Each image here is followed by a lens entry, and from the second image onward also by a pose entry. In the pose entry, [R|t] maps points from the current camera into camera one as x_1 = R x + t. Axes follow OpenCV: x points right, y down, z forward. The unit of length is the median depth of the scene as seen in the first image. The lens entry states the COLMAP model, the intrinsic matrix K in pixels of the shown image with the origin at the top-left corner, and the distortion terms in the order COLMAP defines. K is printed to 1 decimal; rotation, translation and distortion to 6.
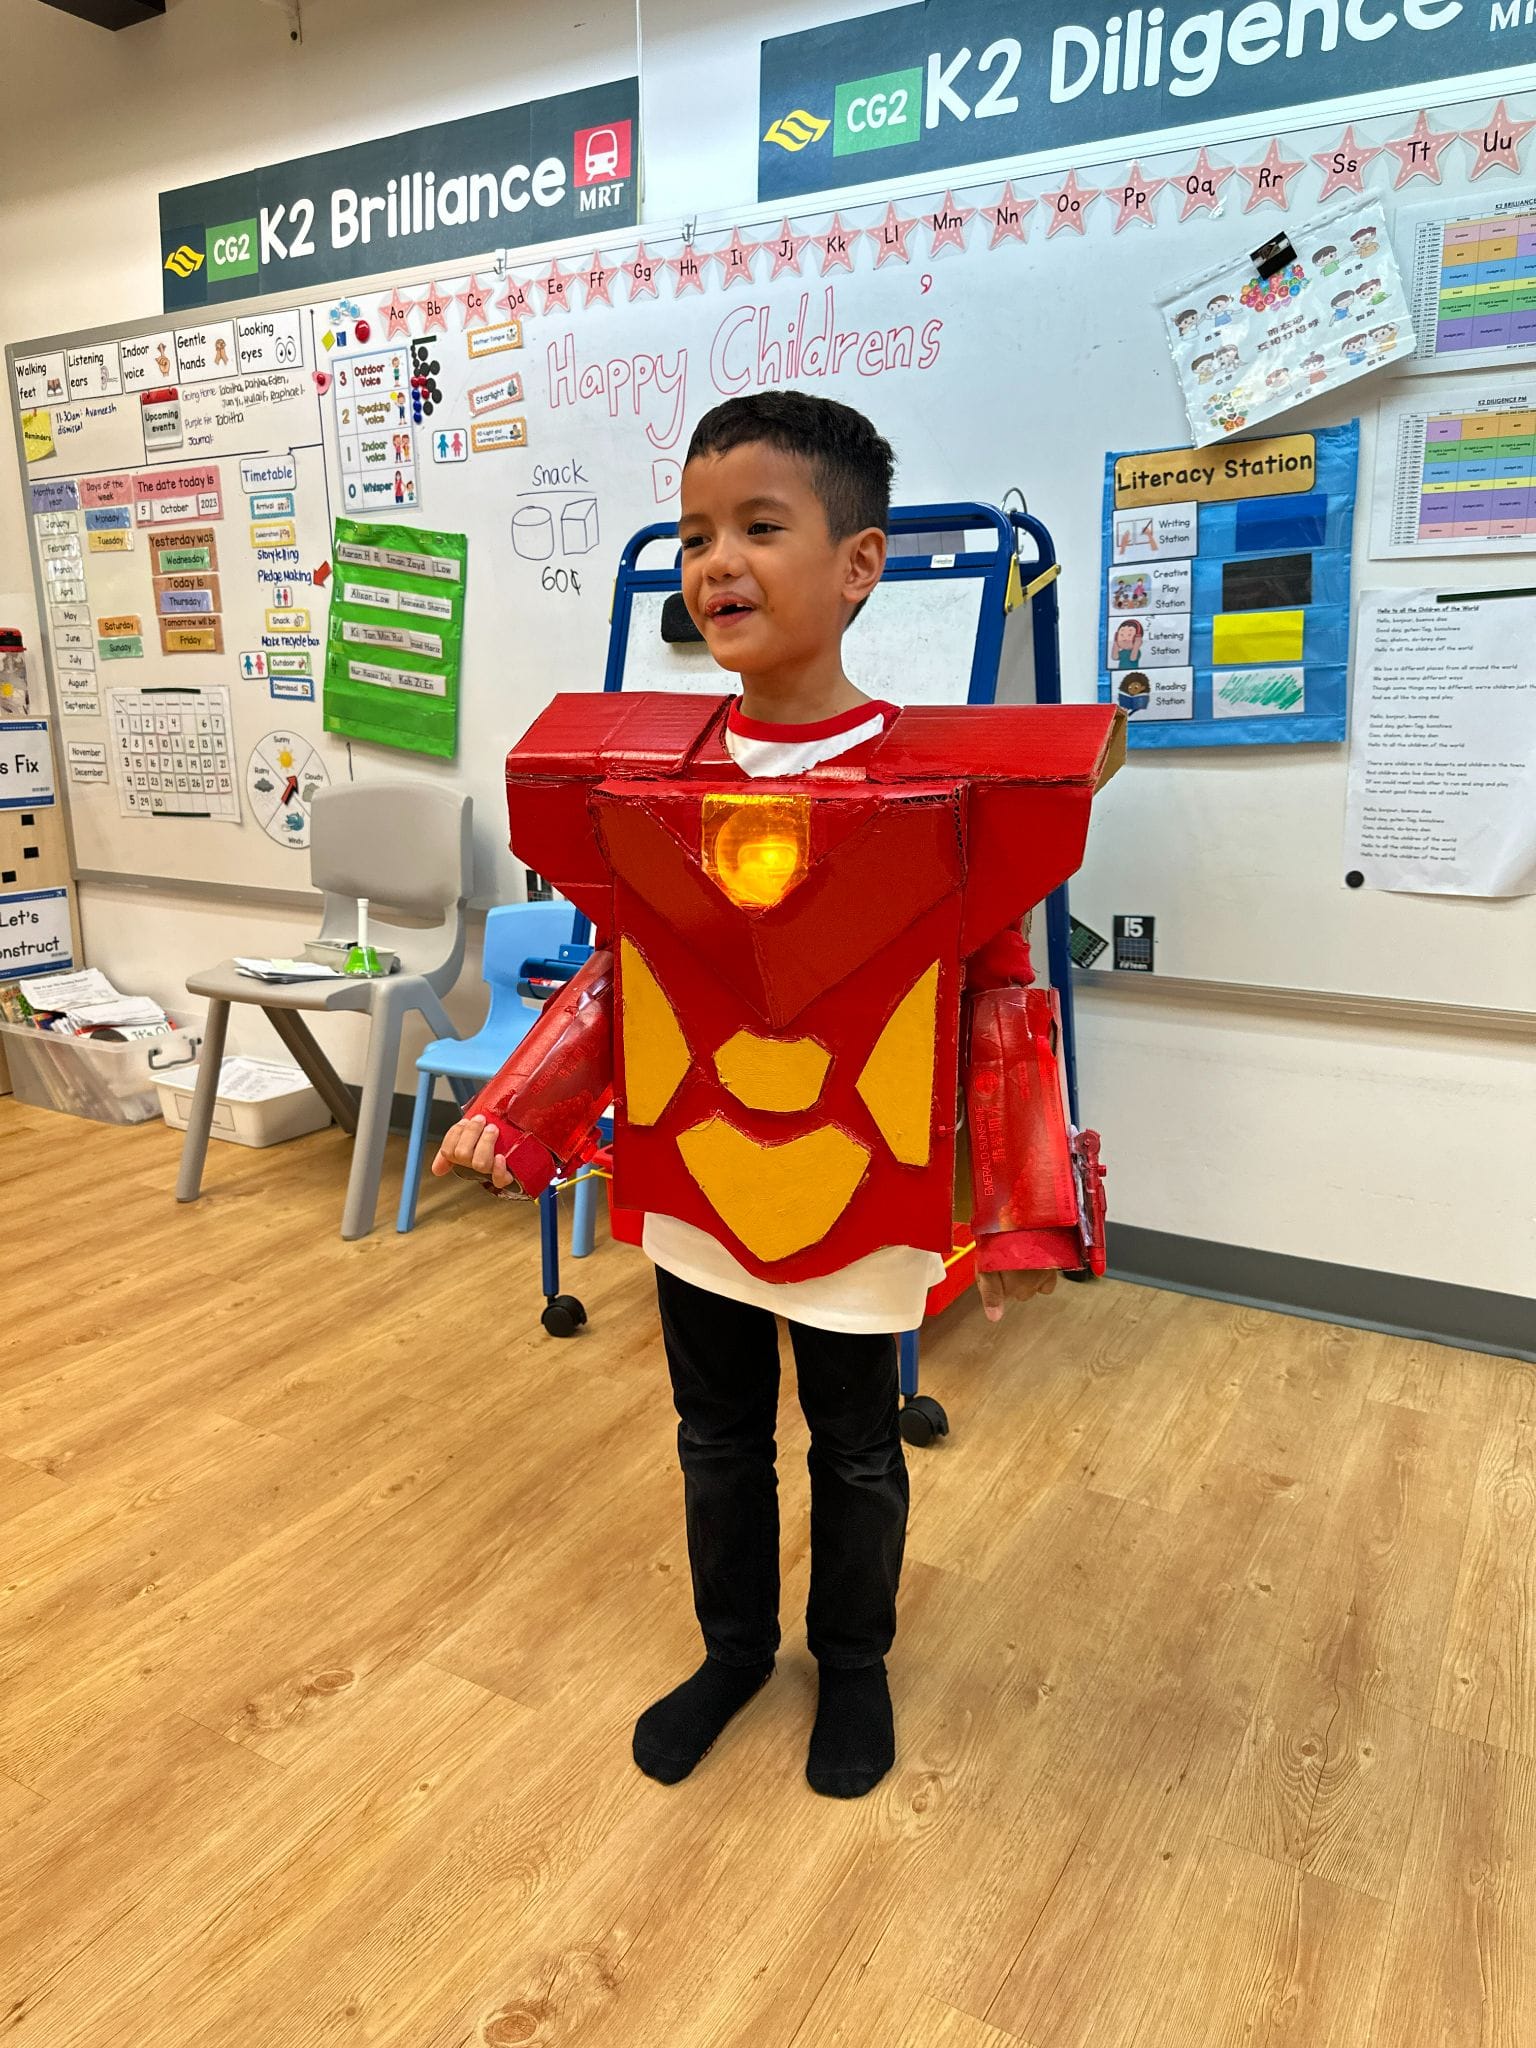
lens RADIAL K [[1385.3, 0, 781.5], [0, 1385.3, 1010.7], [0, 0, 1]] dist [0.002428, -0.017822]
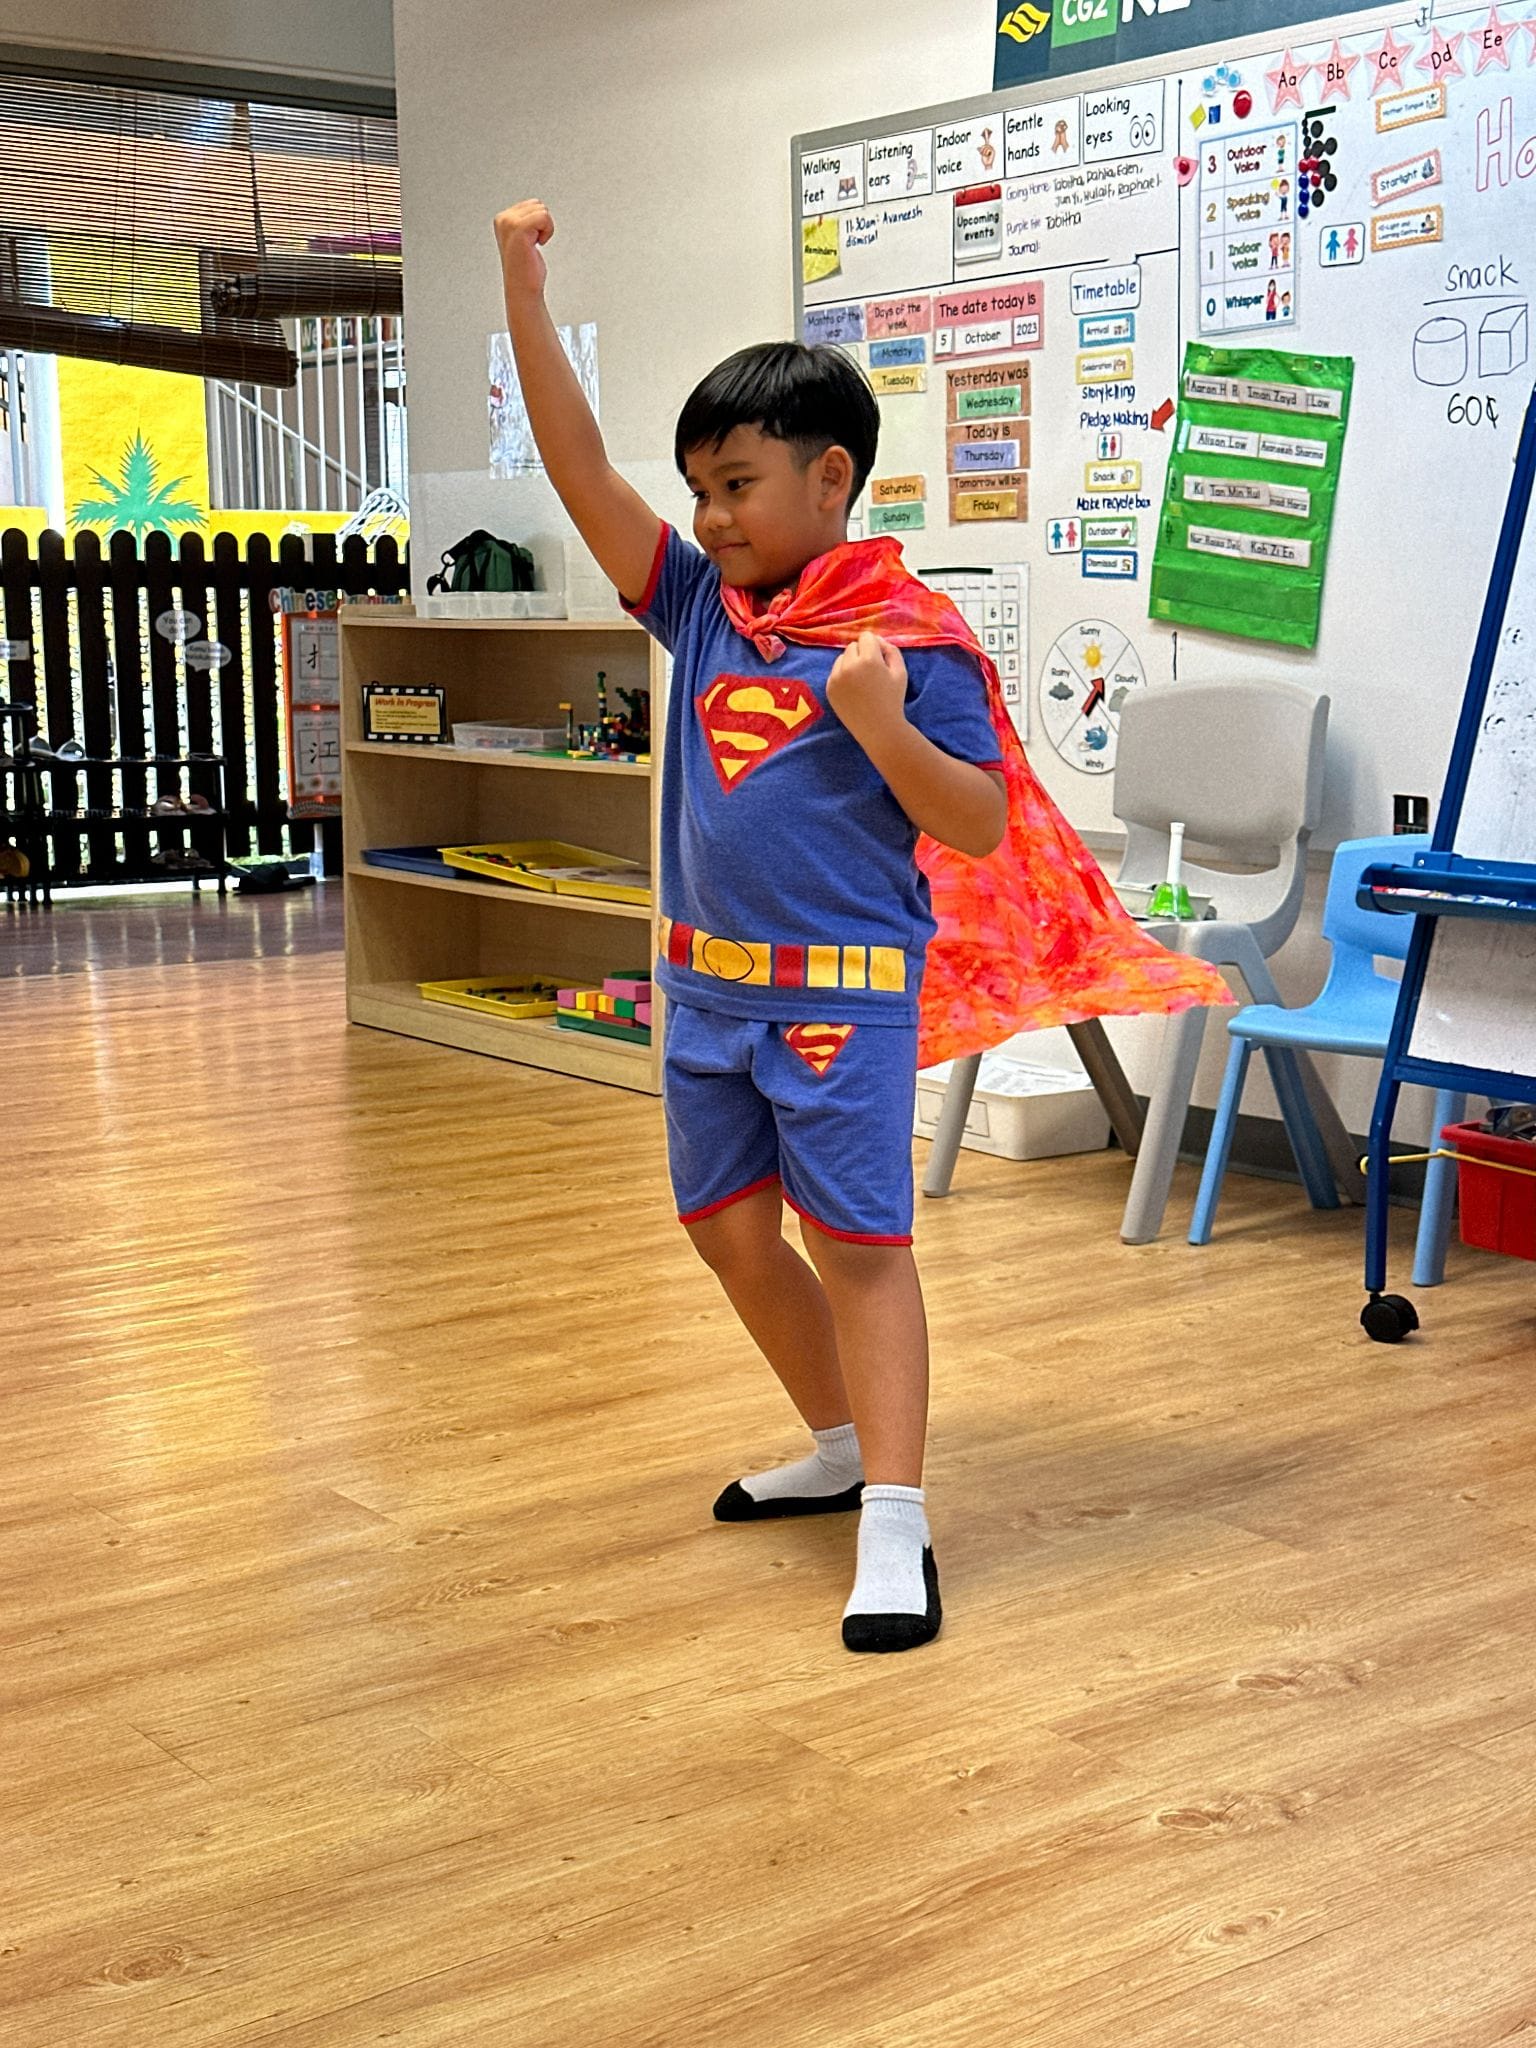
lens RADIAL K [[2725.8, 0, 767.8], [0, 2725.8, 1078.3], [0, 0, 1]] dist [0.064239, 0.000000]
pose [[0.910114, 0.065968, -0.409072, 0.143207], [-0.088952, 0.995334, -0.037393, 0.158218], [0.404697, 0.070420, 0.911735, -0.557196]]
